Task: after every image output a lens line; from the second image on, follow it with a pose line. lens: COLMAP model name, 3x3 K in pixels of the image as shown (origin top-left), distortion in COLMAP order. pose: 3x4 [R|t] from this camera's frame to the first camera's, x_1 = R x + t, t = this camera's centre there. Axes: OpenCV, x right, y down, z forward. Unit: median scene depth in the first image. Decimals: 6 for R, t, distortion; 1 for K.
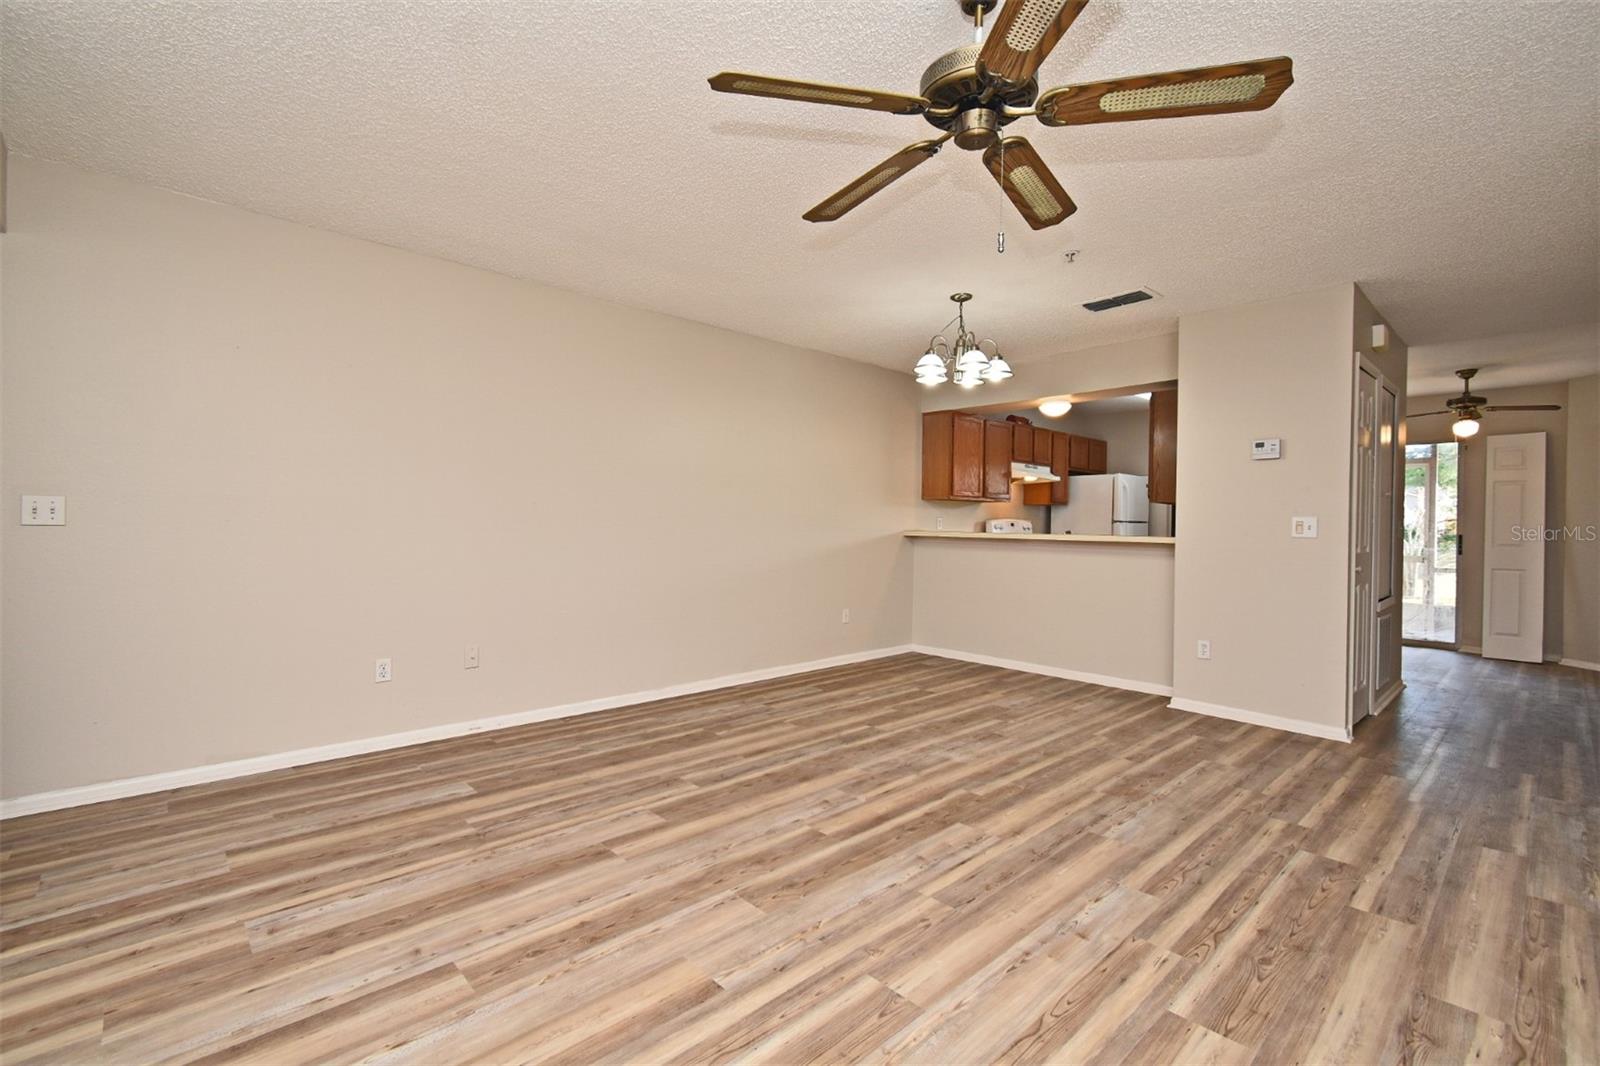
lens RADIAL K [[707.0, 0, 805.1], [0, 707.0, 536.4], [0, 0, 1]] dist [0.000064, -0.001356]
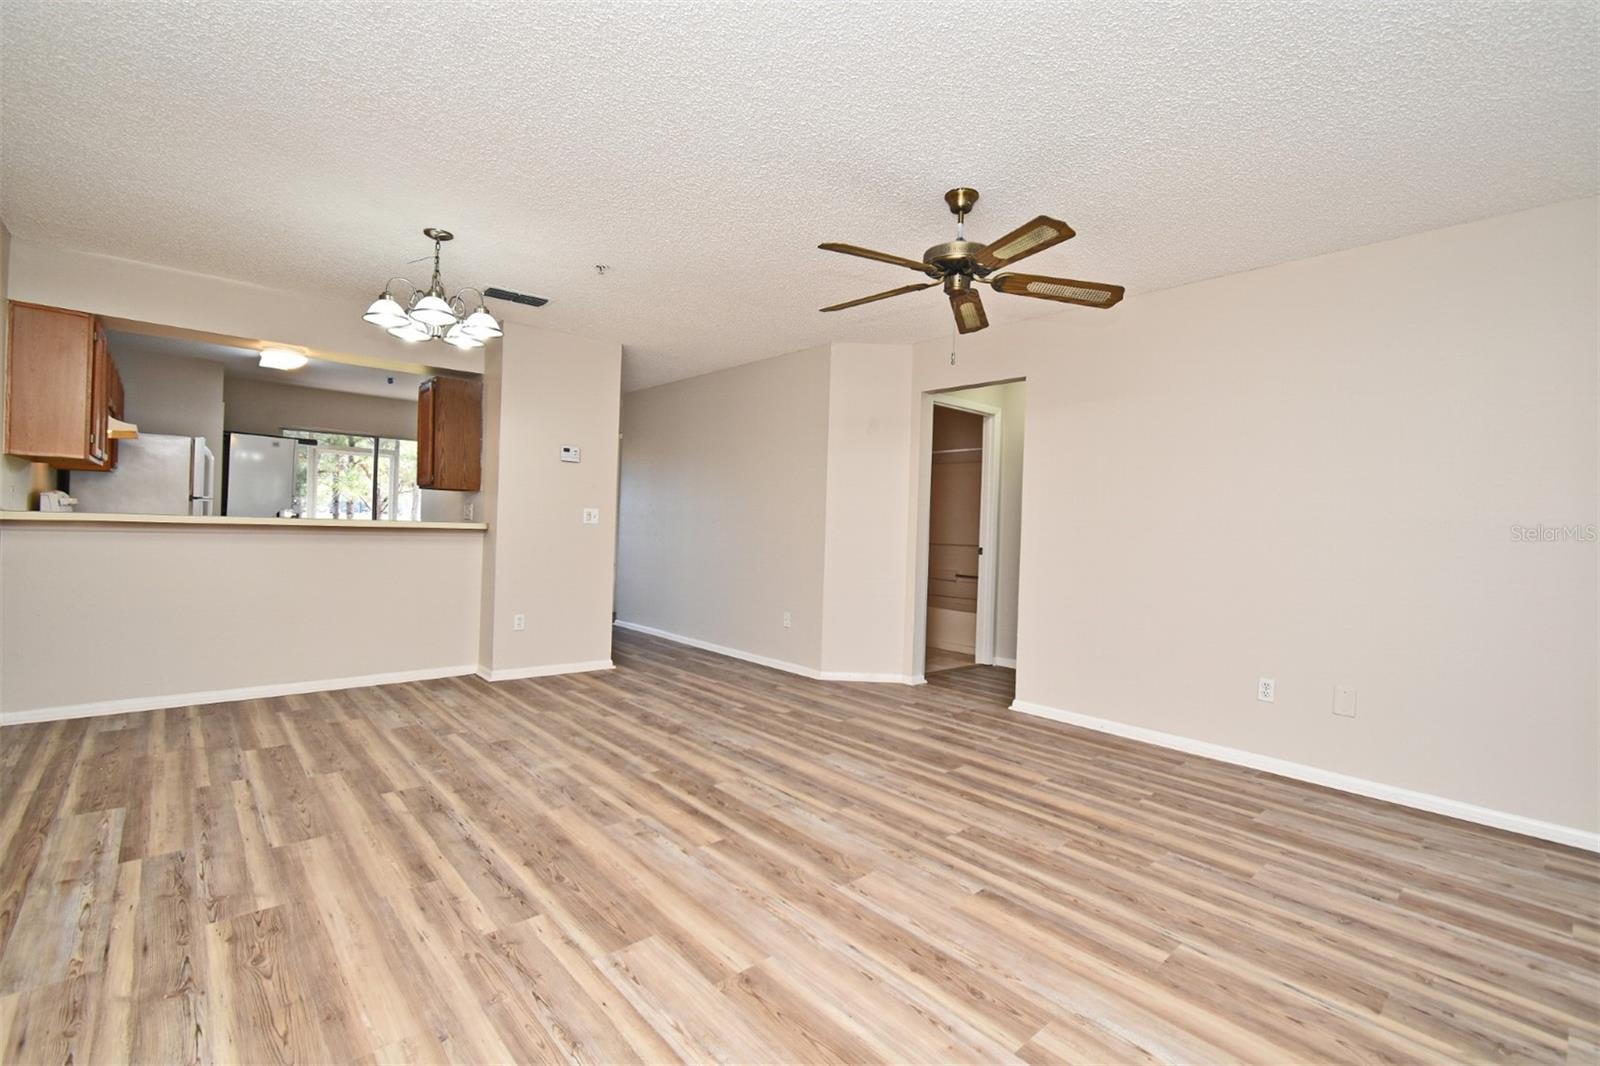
lens RADIAL K [[707.0, 0, 801.5], [0, 707.0, 534.9], [0, 0, 1]] dist [0.000064, -0.001356]
pose [[0.028313, -0.026030, 0.999260, -0.786929], [-0.013232, 0.999564, 0.026412, -0.023602], [-0.999512, -0.013970, 0.027956, 0.730133]]
